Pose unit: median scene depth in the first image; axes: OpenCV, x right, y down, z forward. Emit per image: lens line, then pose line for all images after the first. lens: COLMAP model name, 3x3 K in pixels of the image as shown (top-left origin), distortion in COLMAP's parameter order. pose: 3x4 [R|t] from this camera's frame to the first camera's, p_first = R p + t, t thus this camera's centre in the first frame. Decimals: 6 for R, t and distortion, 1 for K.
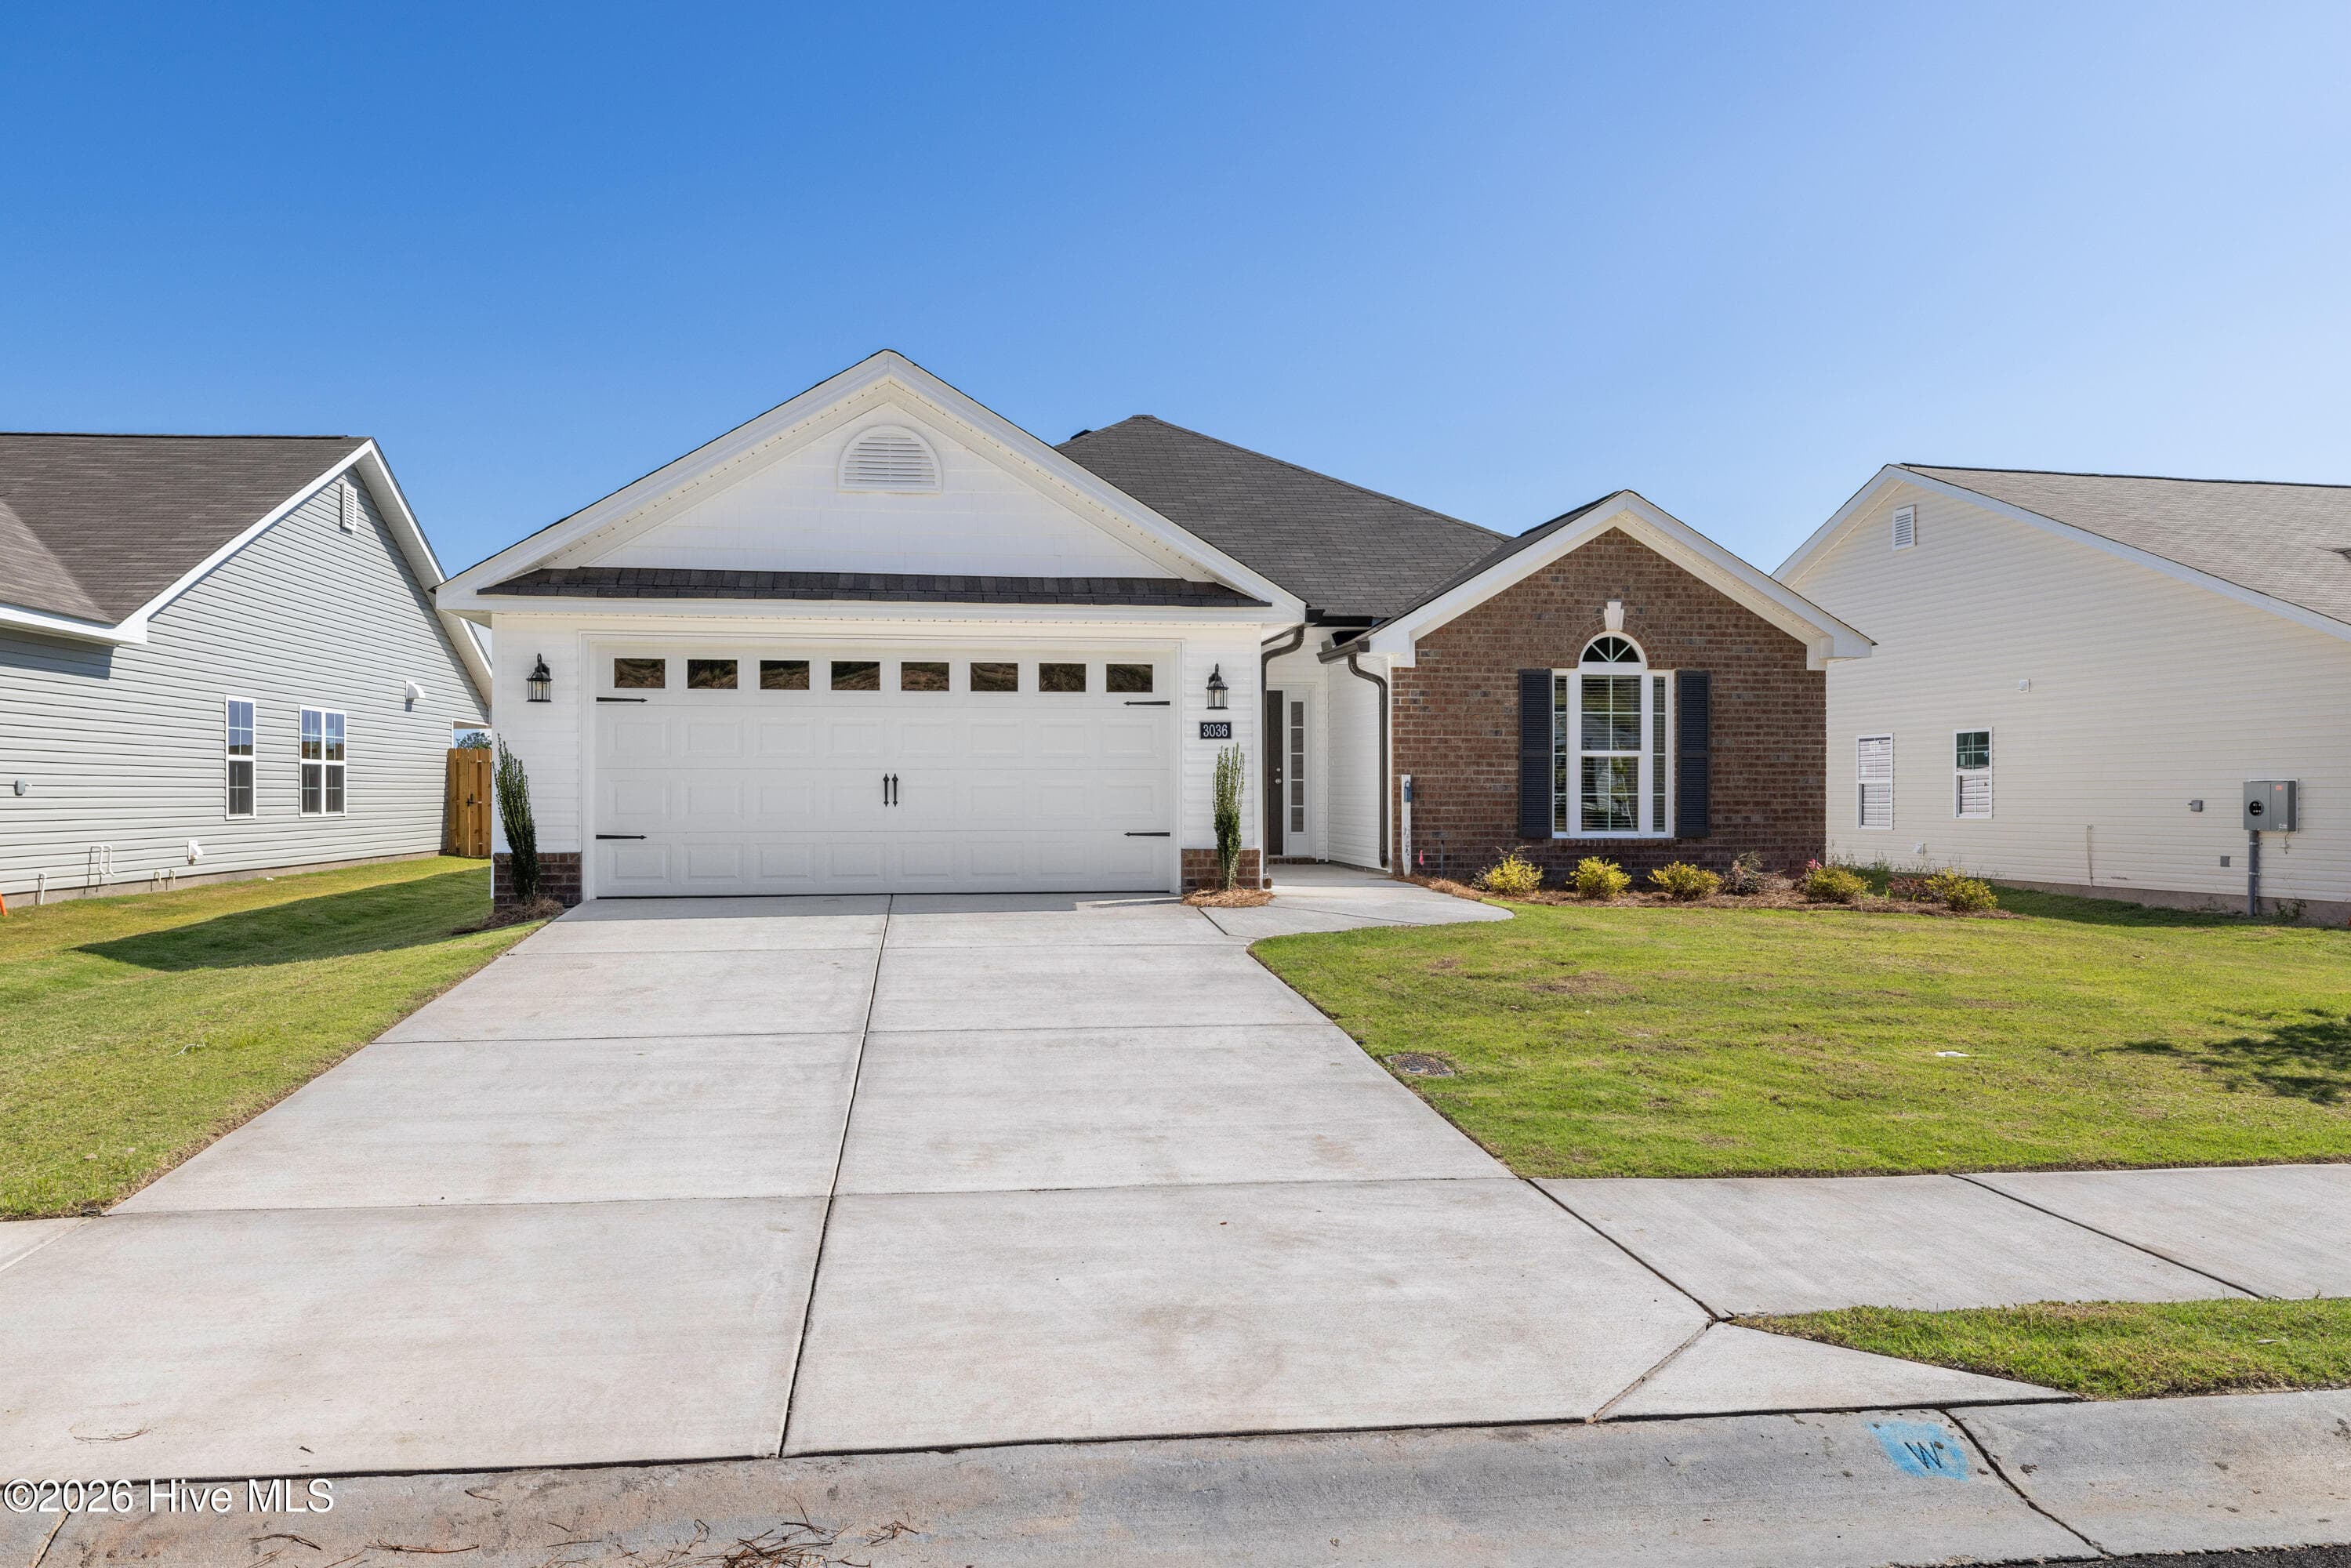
lens RADIAL K [[1620.3, 0, 1167.3], [0, 1620.3, 789.8], [0, 0, 1]] dist [0.004280, -0.007189]
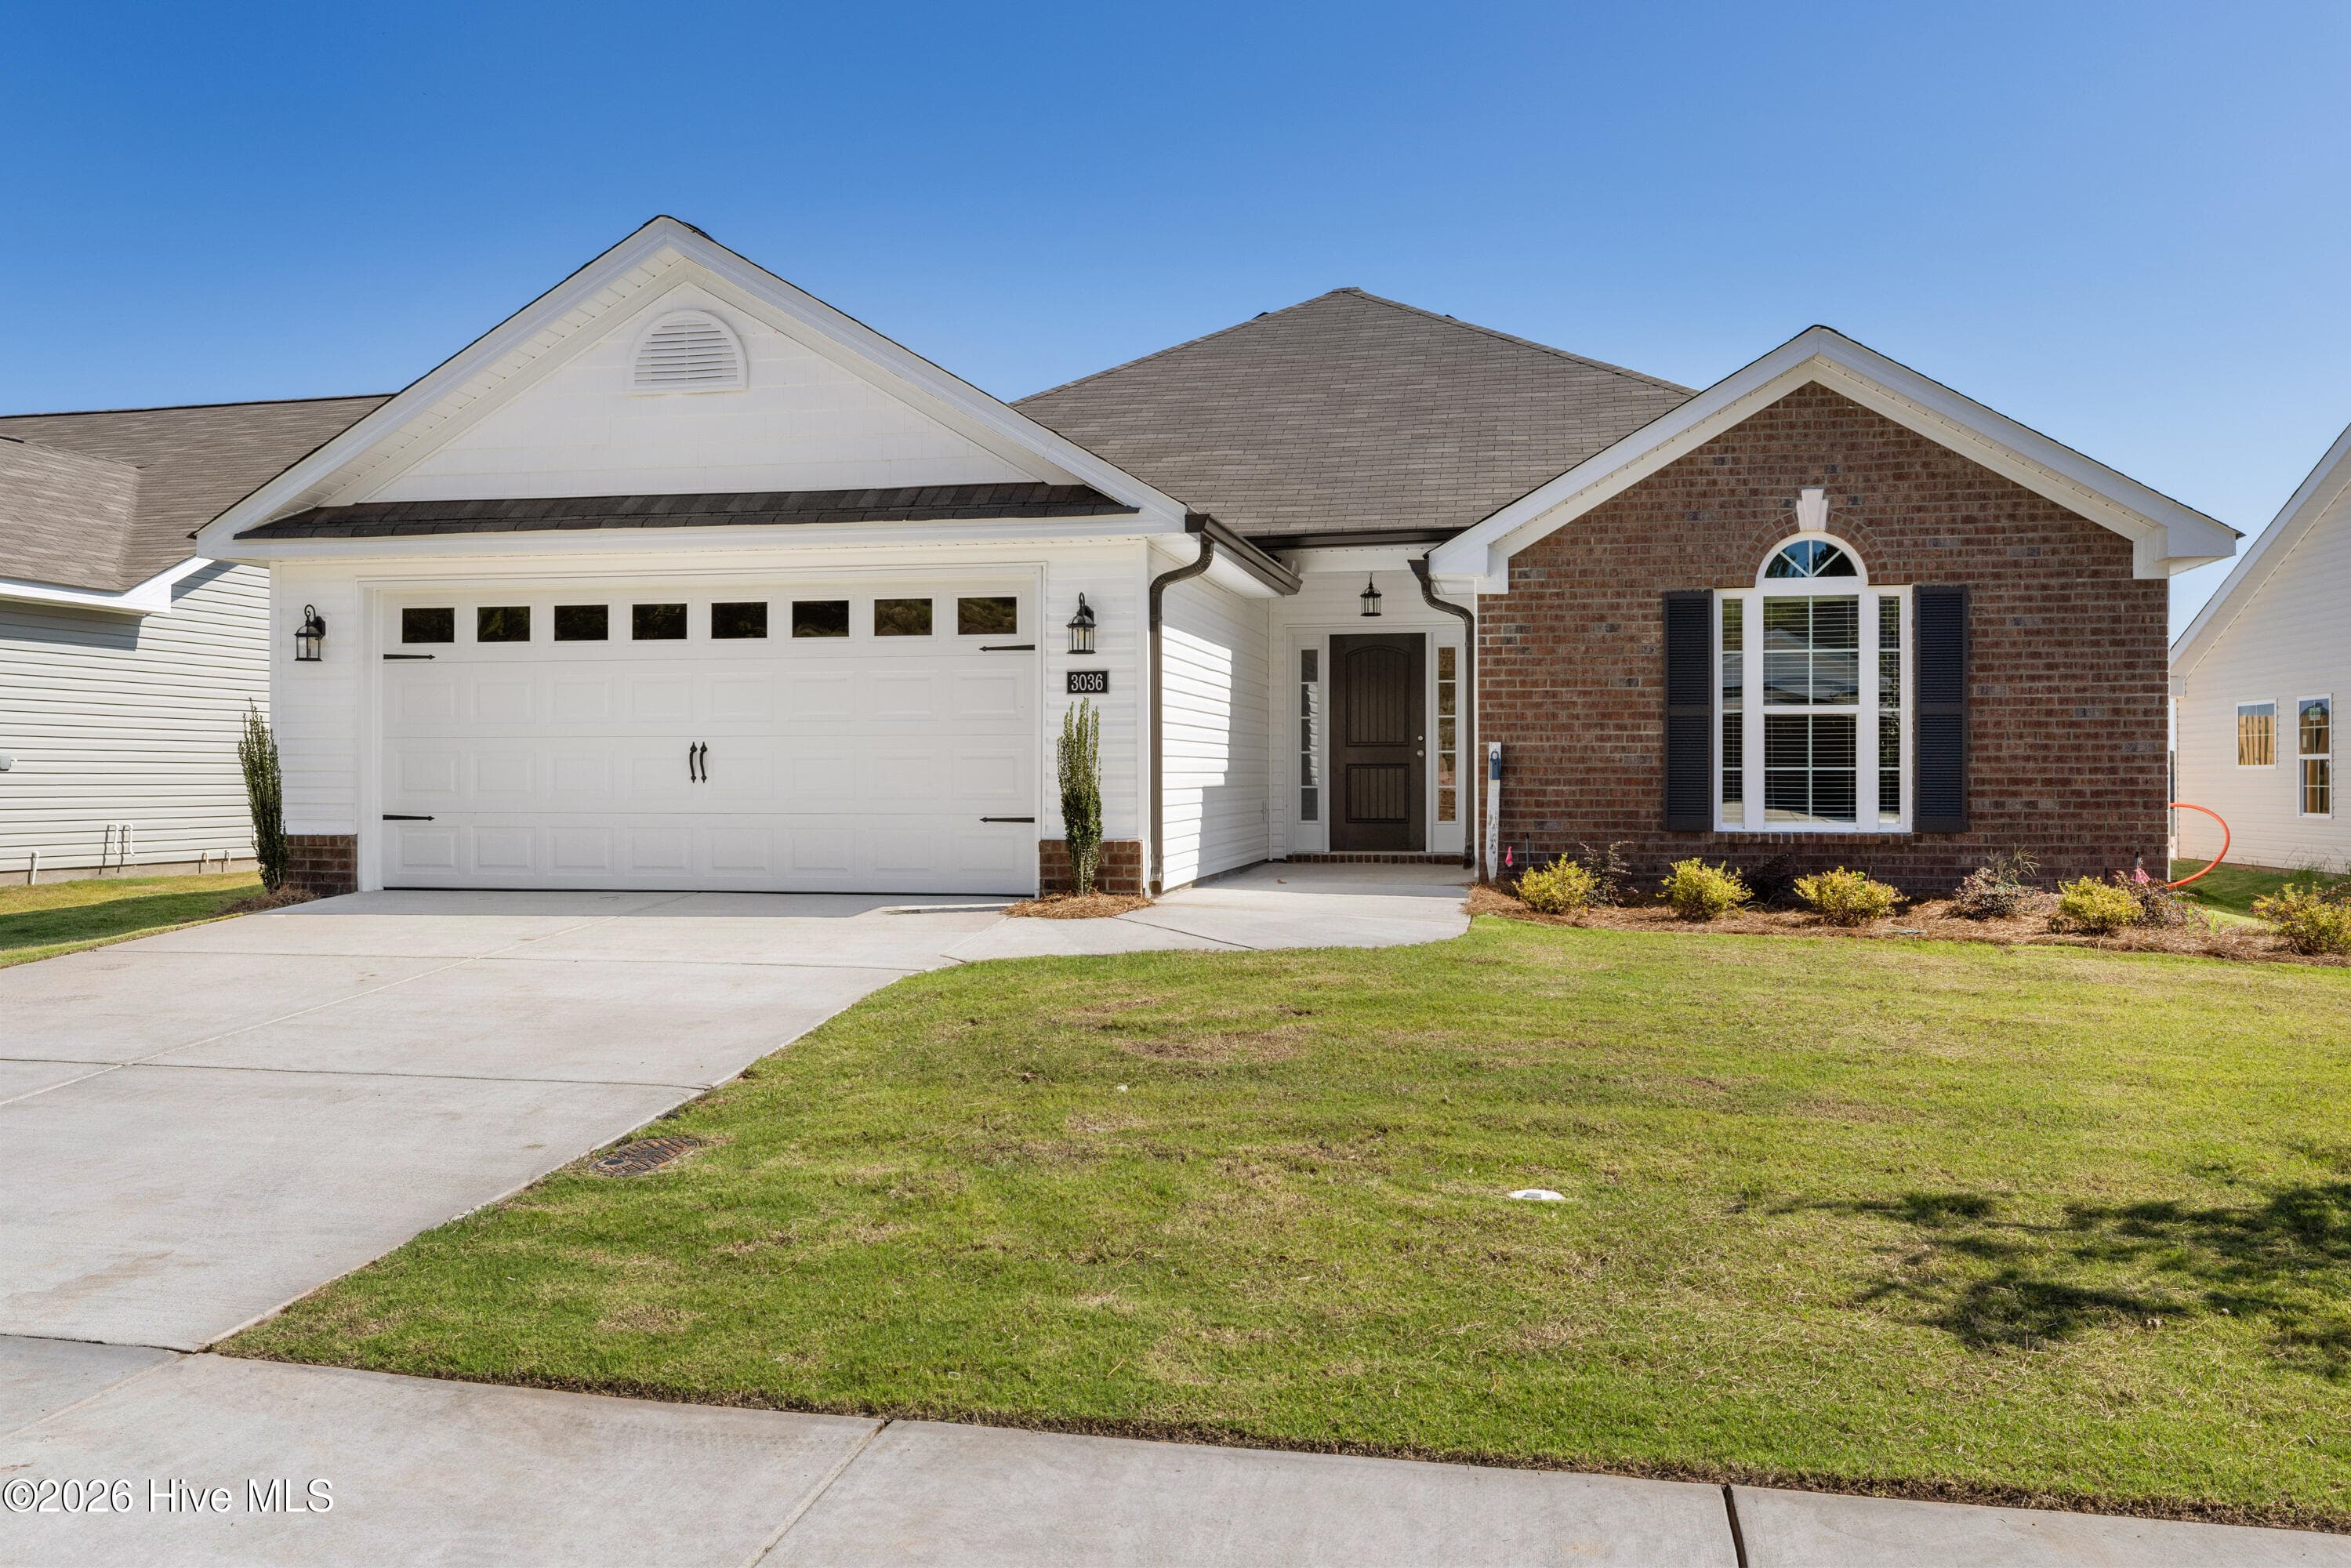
lens RADIAL K [[1892.9, 0, 1169.7], [0, 1892.9, 780.1], [0, 0, 1]] dist [0.001790, -0.017322]
pose [[0.943034, 0.000372, -0.332696, 0.291384], [0.000845, 0.999993, 0.003513, 0.004692], [0.332695, -0.003594, 0.943028, 0.151738]]
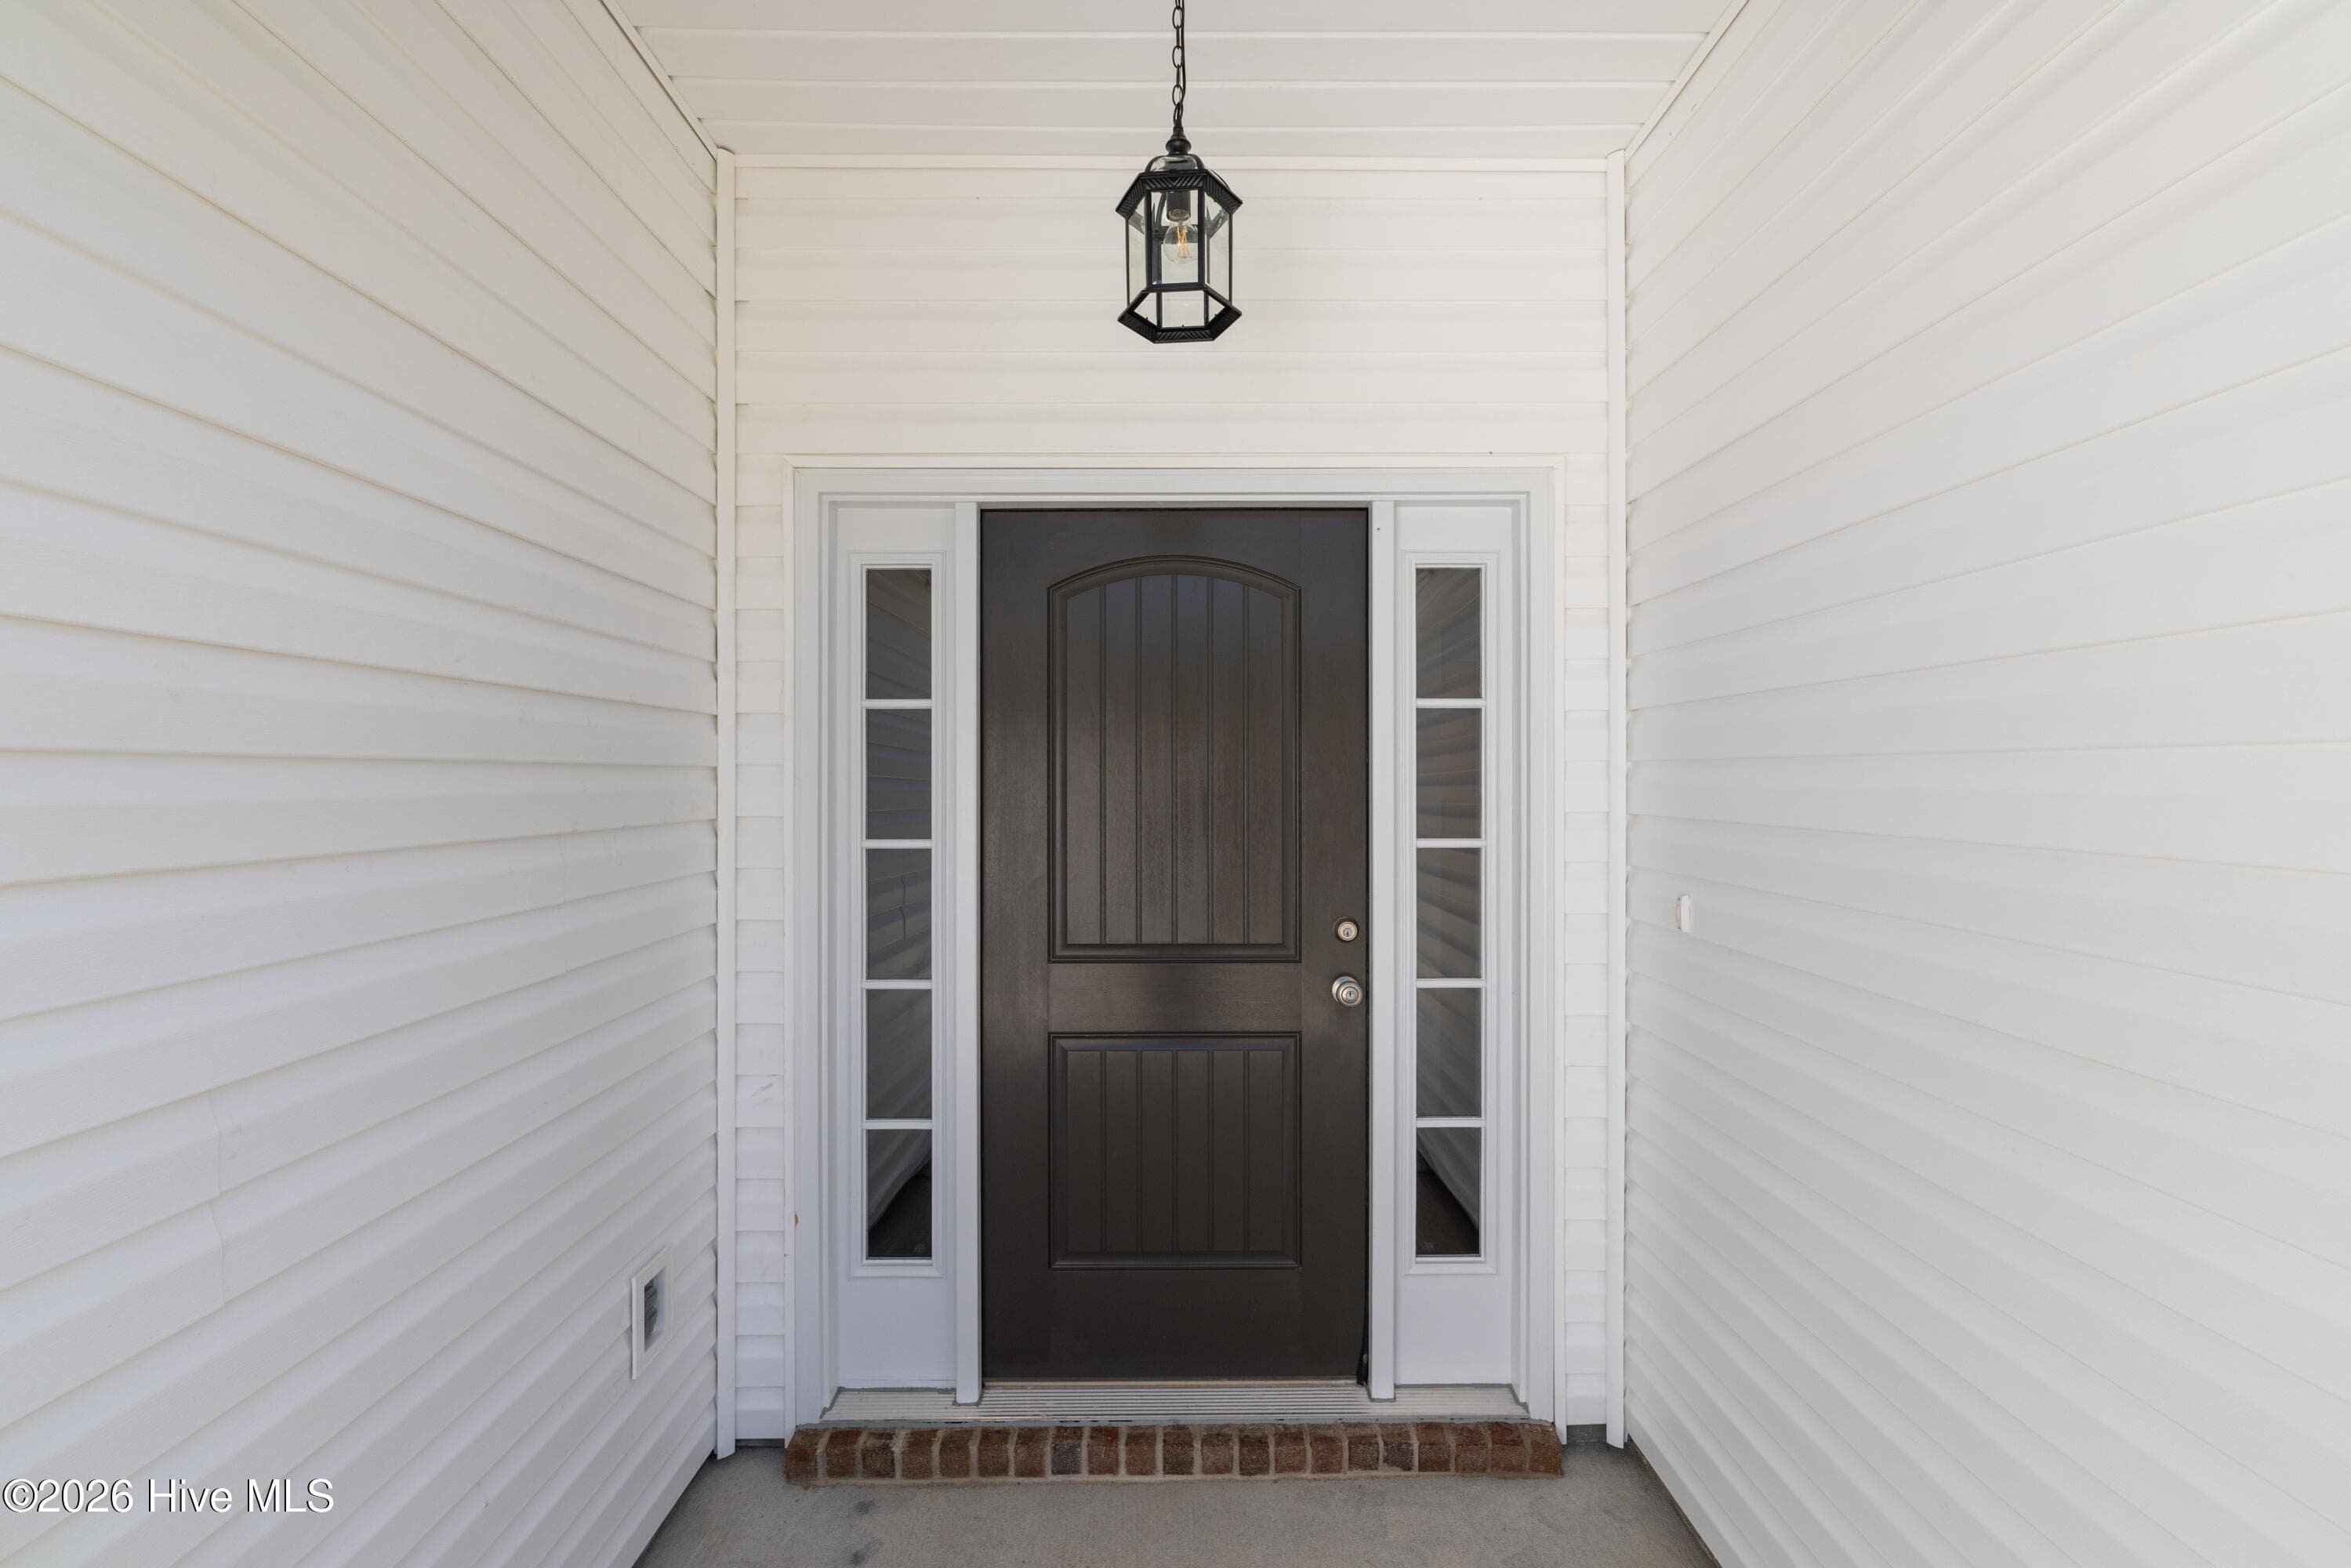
lens RADIAL K [[1098.0, 0, 1178.5], [0, 1098.0, 803.9], [0, 0, 1]] dist [0.000650, -0.000331]
pose [[0.991068, -0.001721, -0.133346, 0.076715], [0.002569, 0.999978, 0.006193, -0.032243], [0.133332, -0.006480, 0.991050, 1.009946]]
